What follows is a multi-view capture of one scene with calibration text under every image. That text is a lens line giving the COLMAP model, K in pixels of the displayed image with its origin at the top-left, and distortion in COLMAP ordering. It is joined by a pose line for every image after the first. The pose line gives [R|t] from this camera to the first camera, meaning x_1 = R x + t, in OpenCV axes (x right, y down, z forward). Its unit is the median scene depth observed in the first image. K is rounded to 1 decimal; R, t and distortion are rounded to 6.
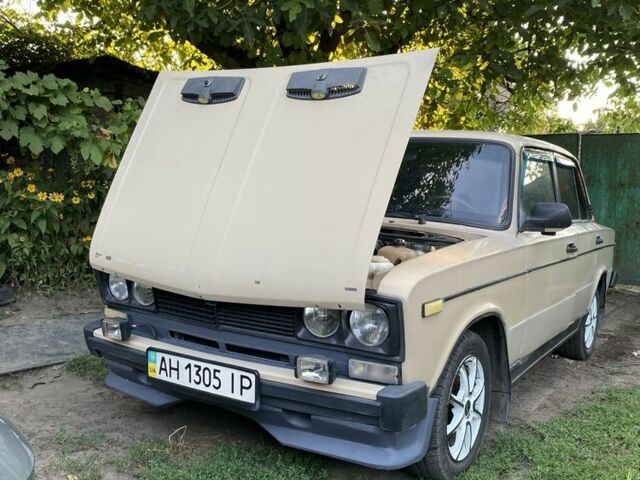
lens RADIAL K [[651.9, 0, 326.1], [0, 651.9, 238.0], [0, 0, 1]] dist [0.088717, -0.243908]
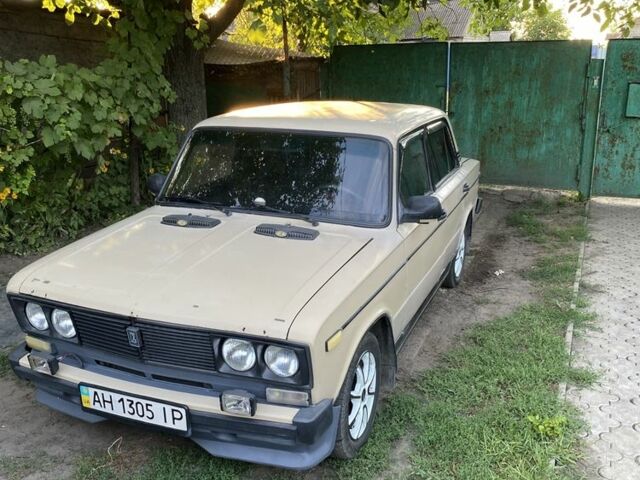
lens RADIAL K [[651.9, 0, 326.1], [0, 651.9, 238.0], [0, 0, 1]] dist [0.088717, -0.243908]
pose [[0.981380, -0.090701, 0.169315, -0.030494], [0.054124, 0.976350, 0.209314, -0.287408], [-0.184295, -0.196252, 0.963079, -0.092493]]
